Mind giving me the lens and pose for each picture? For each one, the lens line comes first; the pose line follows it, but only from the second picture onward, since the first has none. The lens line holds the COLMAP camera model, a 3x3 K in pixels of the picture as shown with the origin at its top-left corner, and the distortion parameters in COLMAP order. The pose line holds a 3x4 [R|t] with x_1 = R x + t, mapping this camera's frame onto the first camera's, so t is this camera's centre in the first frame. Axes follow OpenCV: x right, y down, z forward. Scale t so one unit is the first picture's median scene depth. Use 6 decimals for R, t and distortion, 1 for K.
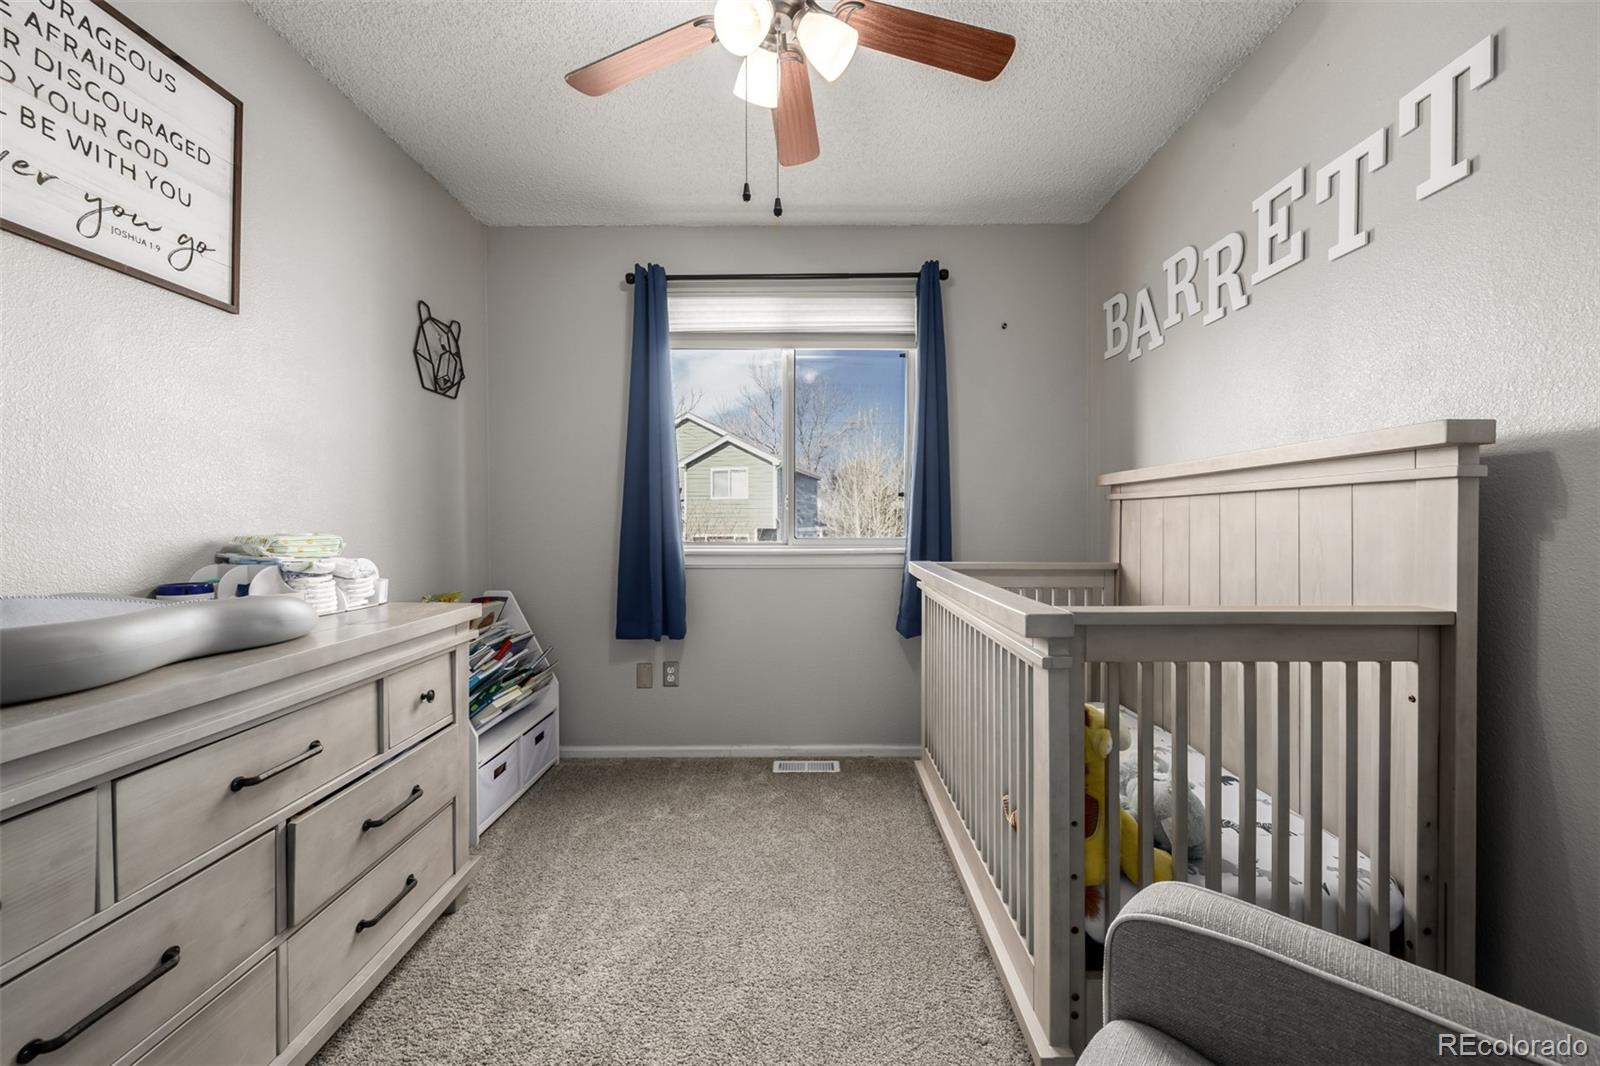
lens RADIAL K [[665.5, 0, 800.0], [0, 665.5, 533.0], [0, 0, 1]] dist [0.000963, -0.000030]
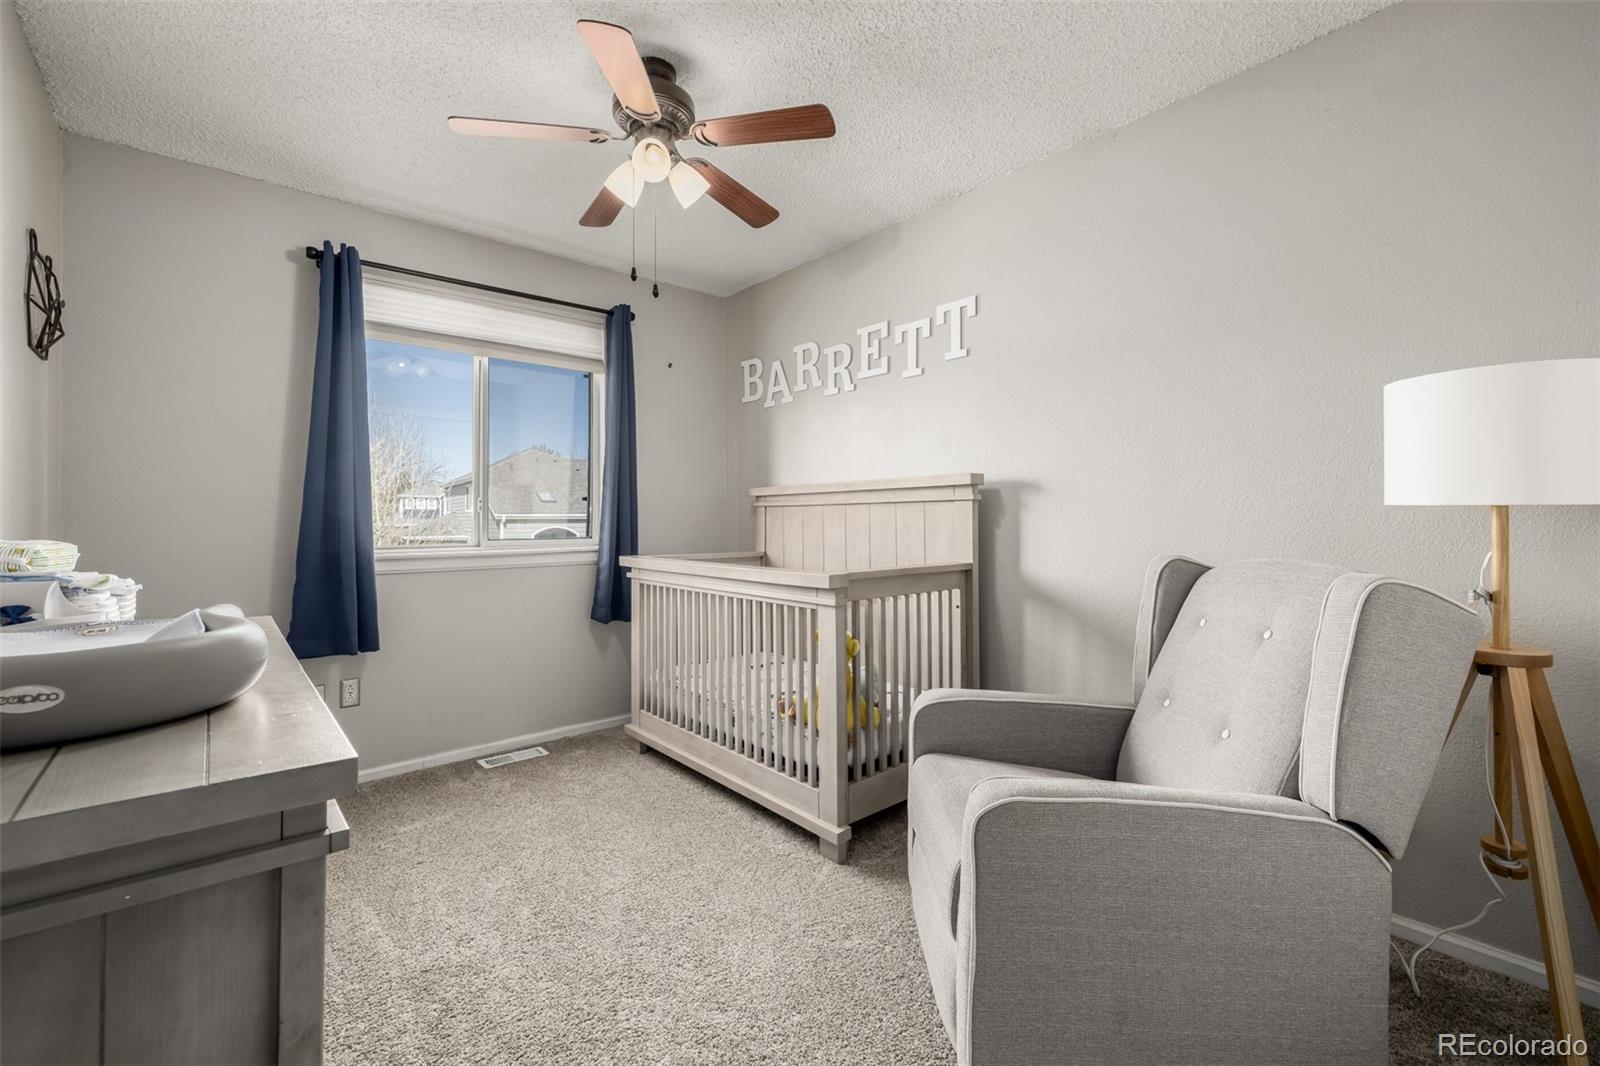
lens RADIAL K [[681.8, 0, 804.1], [0, 681.8, 523.7], [0, 0, 1]] dist [0.001584, -0.000072]
pose [[0.745632, -0.006539, 0.666326, -0.462772], [0.017784, 0.999791, -0.010090, 0.002558], [-0.666120, 0.019373, 0.745593, -0.143446]]
